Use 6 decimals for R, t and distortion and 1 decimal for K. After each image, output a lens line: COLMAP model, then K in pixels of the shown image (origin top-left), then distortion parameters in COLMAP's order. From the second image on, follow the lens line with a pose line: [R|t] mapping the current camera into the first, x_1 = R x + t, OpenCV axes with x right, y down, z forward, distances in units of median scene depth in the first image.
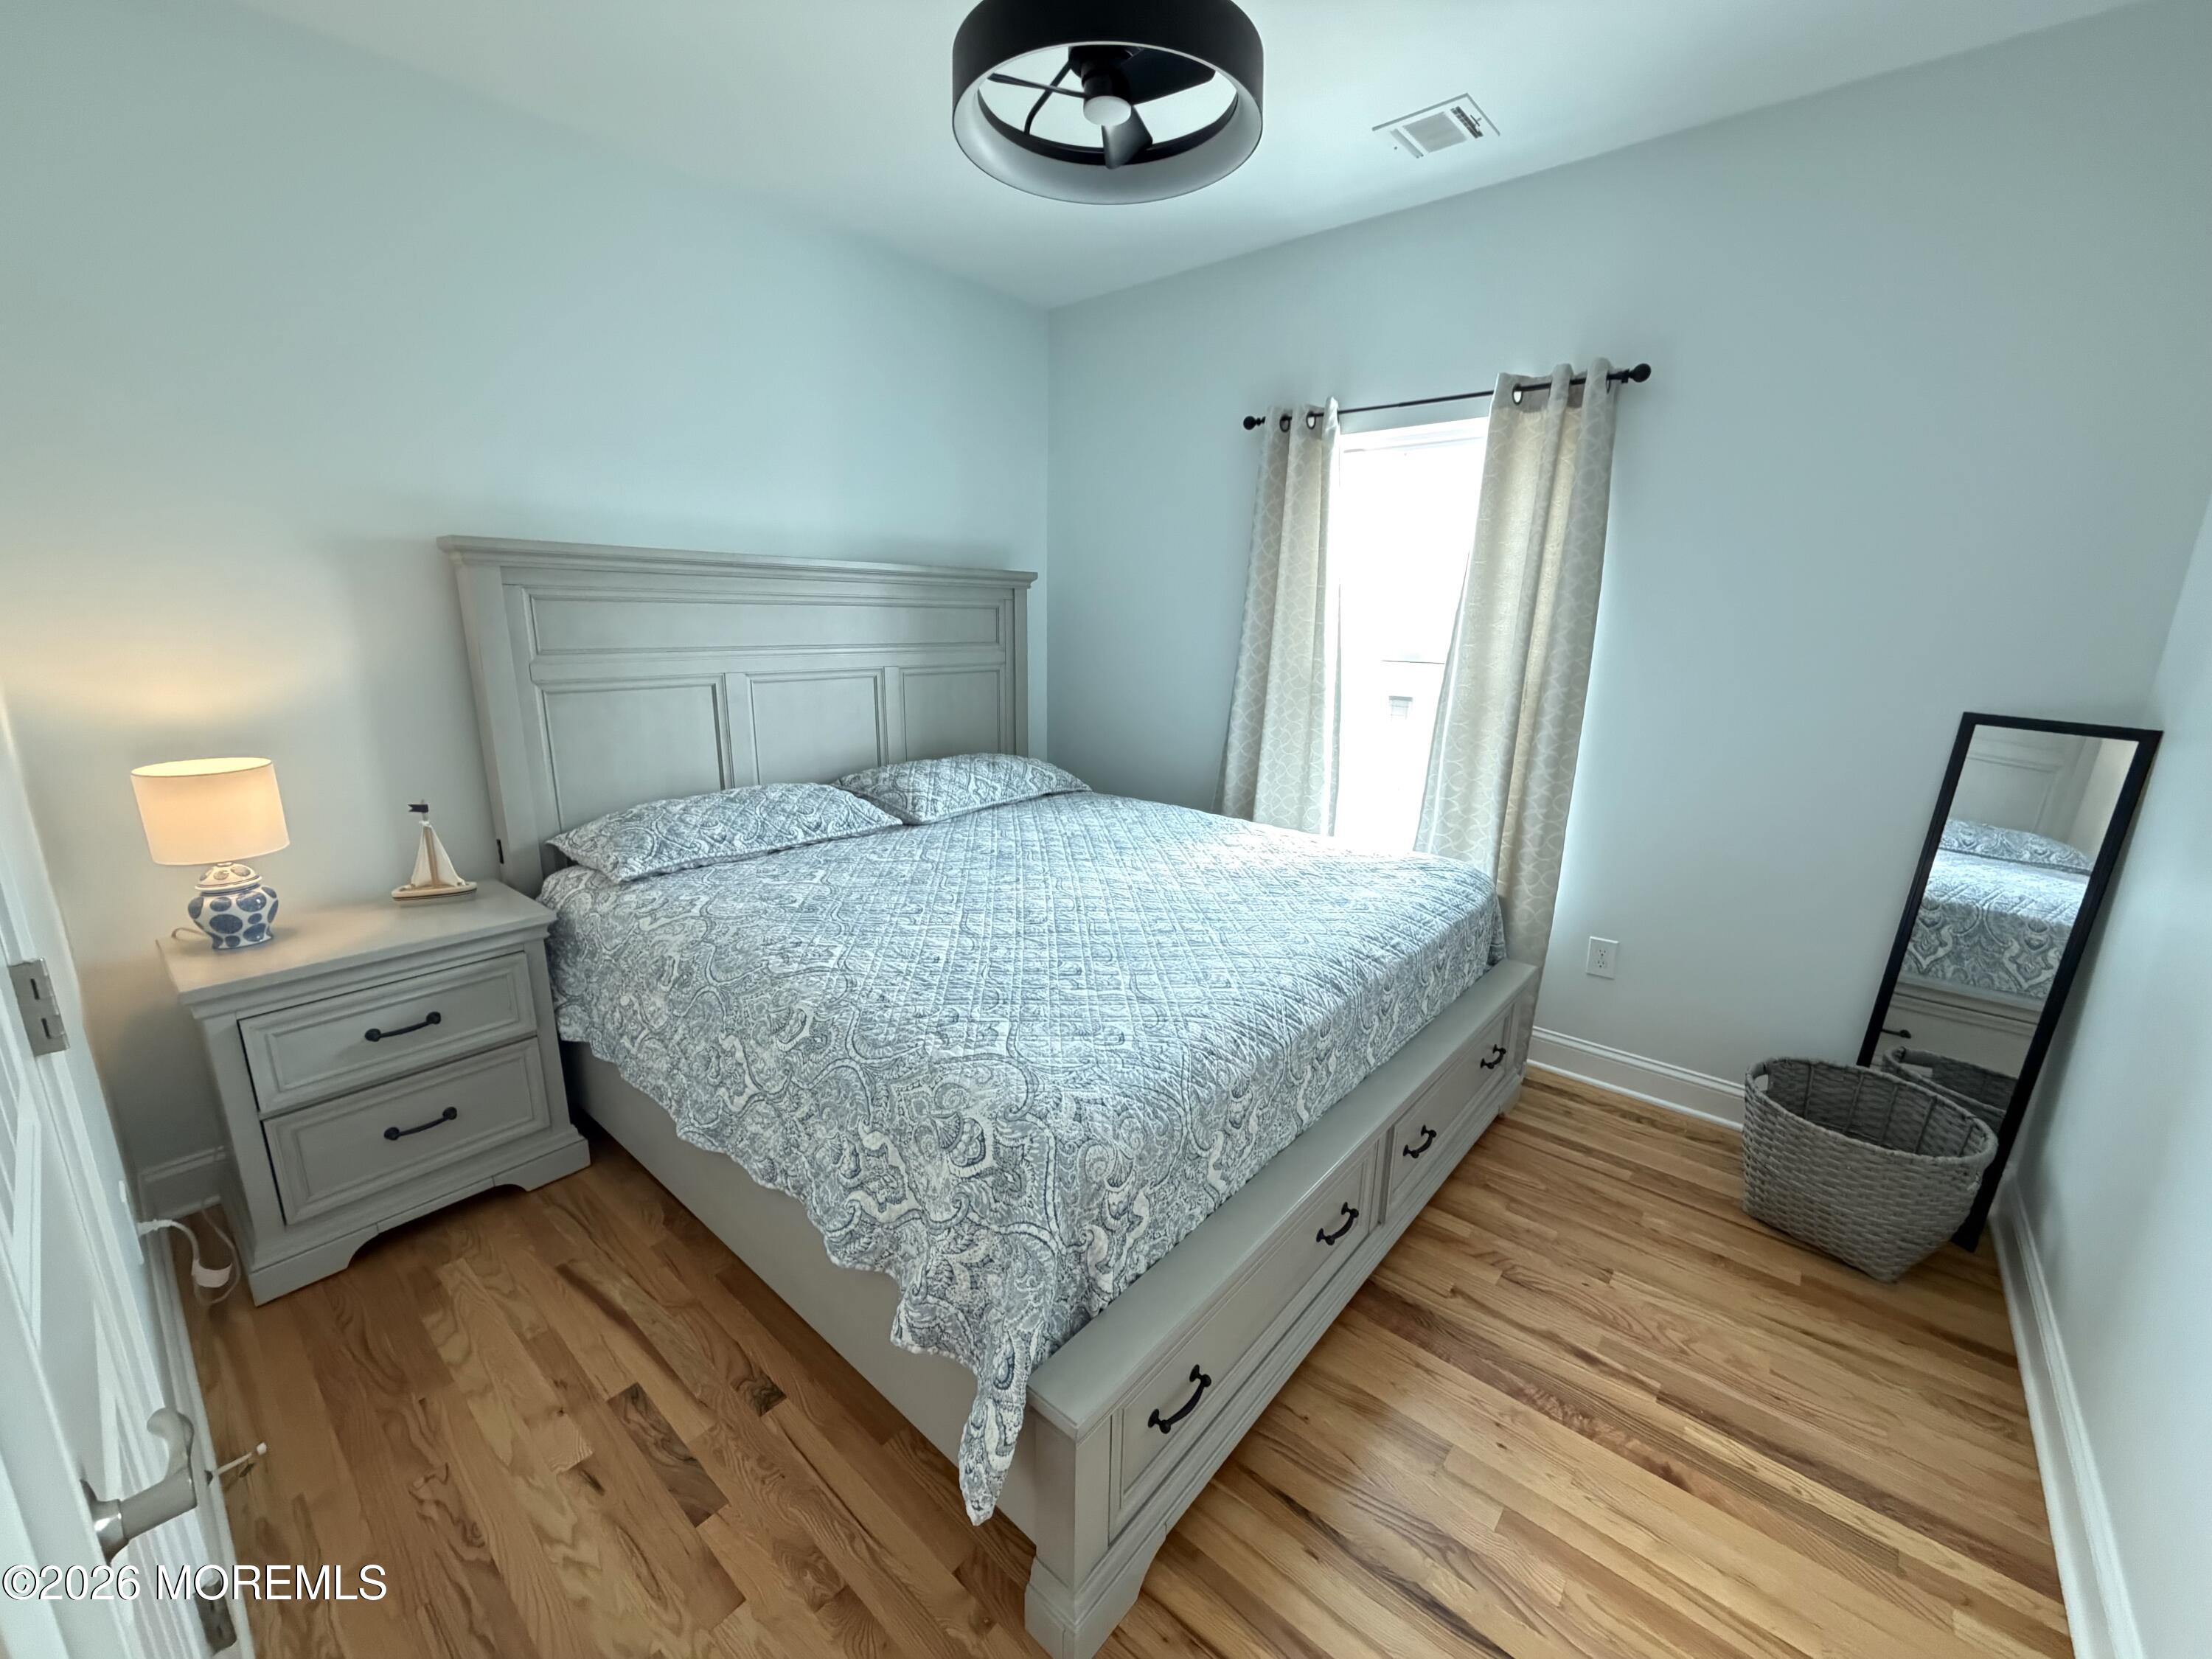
lens RADIAL K [[879.9, 0, 1102.1], [0, 879.9, 829.4], [0, 0, 1]] dist [0.000478, -0.000468]
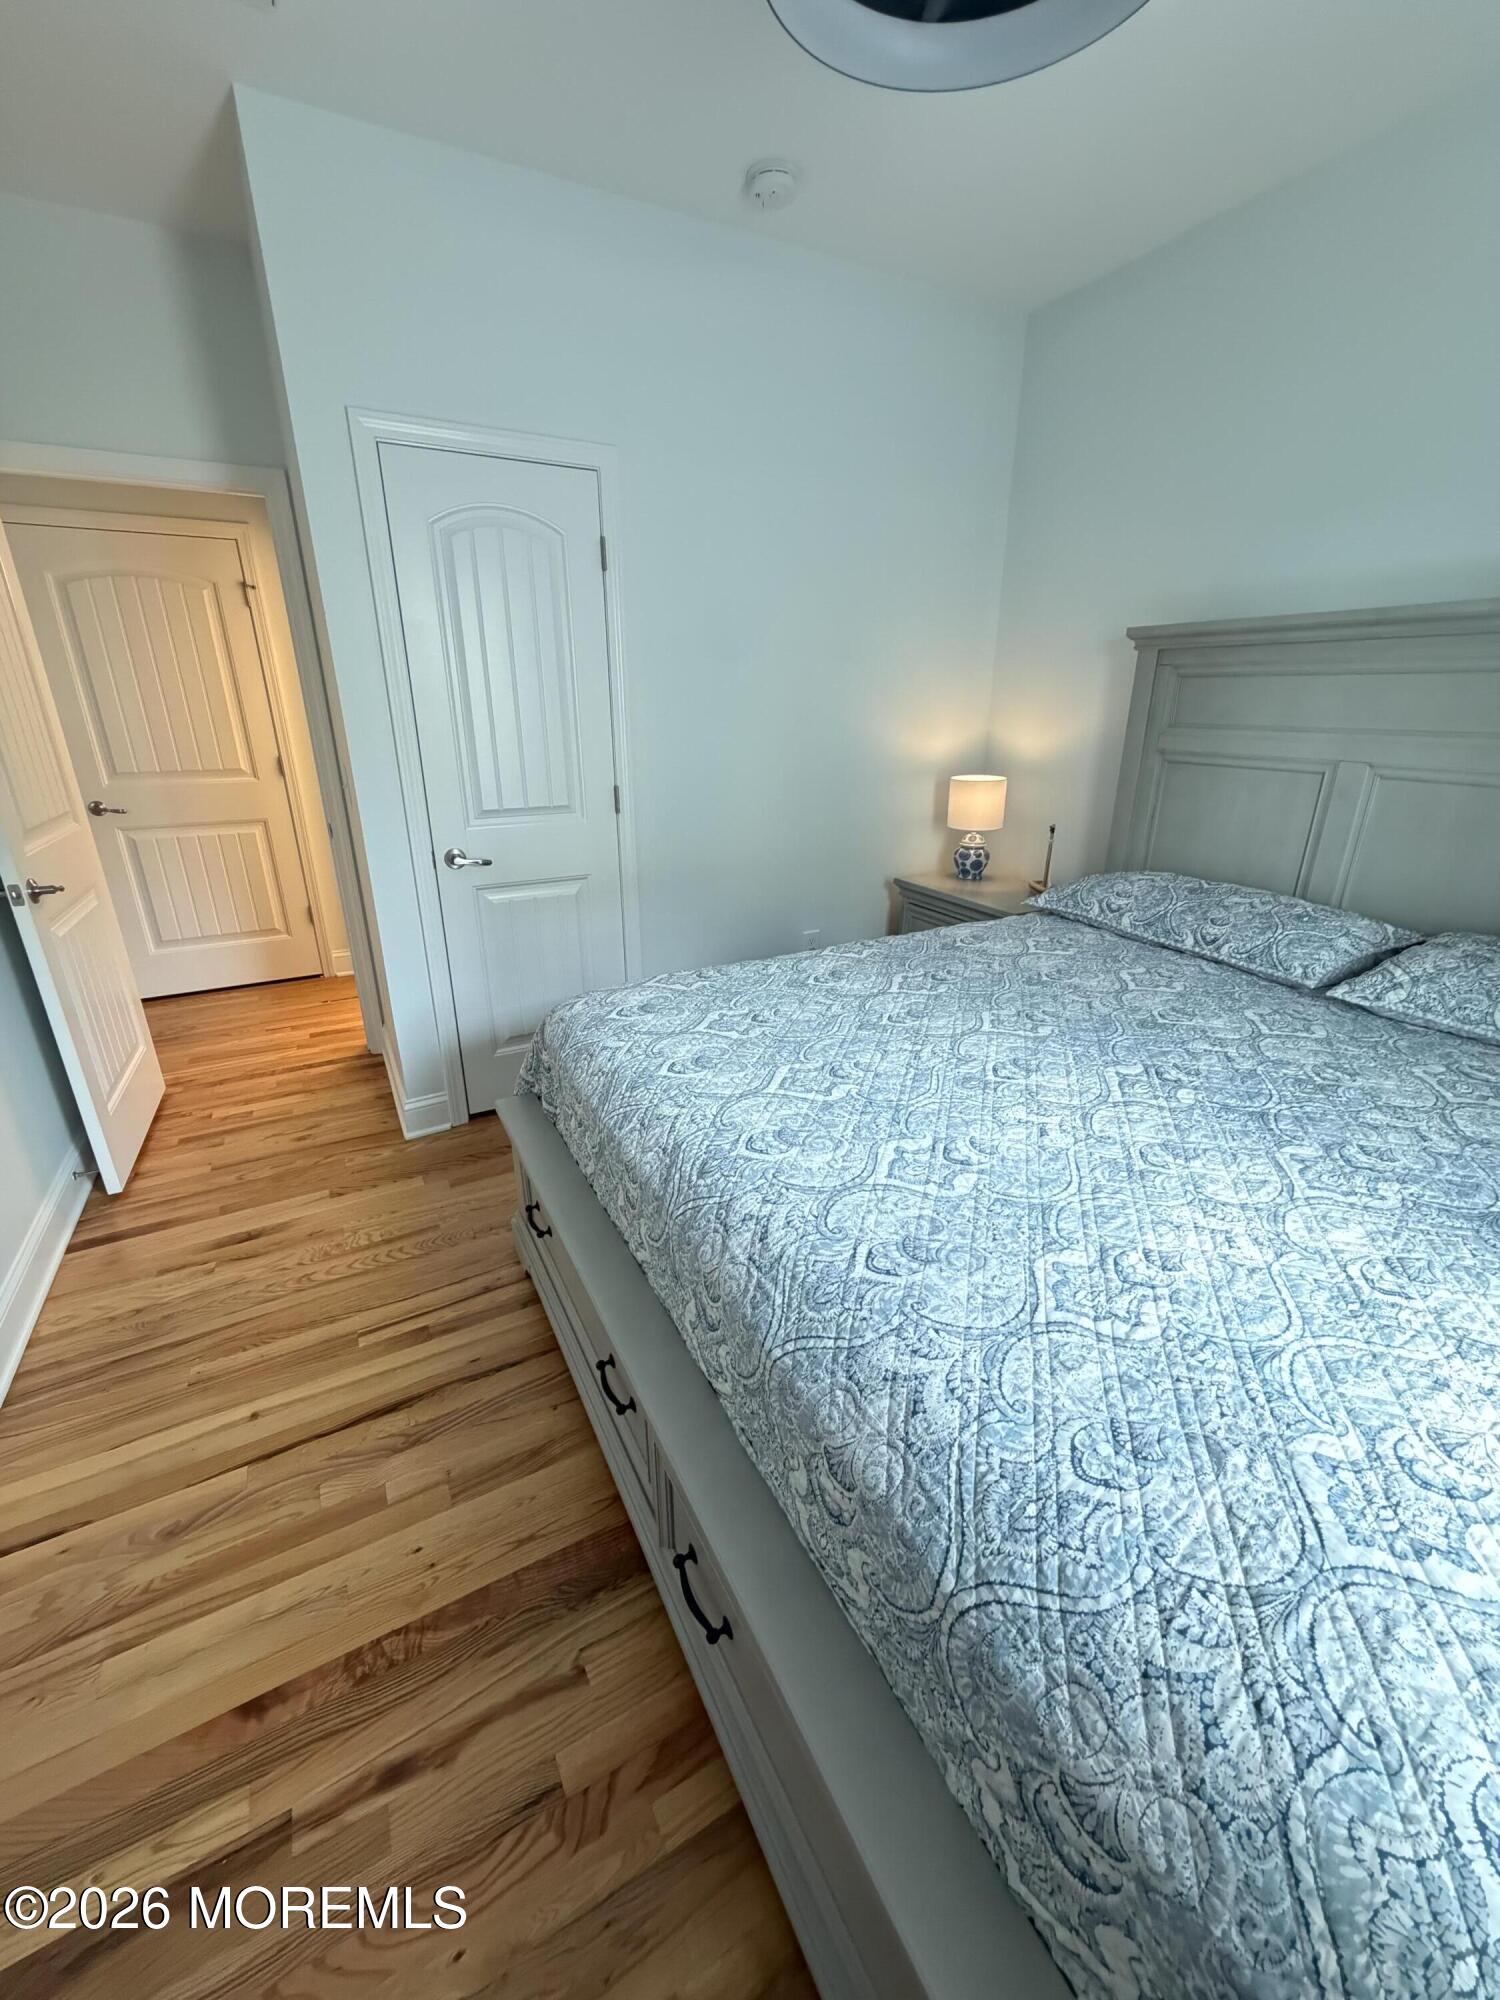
lens RADIAL K [[795.5, 0, 750.6], [0, 795.5, 994.2], [0, 0, 1]] dist [0.000478, -0.000468]
pose [[-0.363321, 0.314298, -0.877049, 0.609558], [-0.229373, 0.882228, 0.411172, -0.196687], [0.902987, 0.350559, -0.248440, 0.904930]]
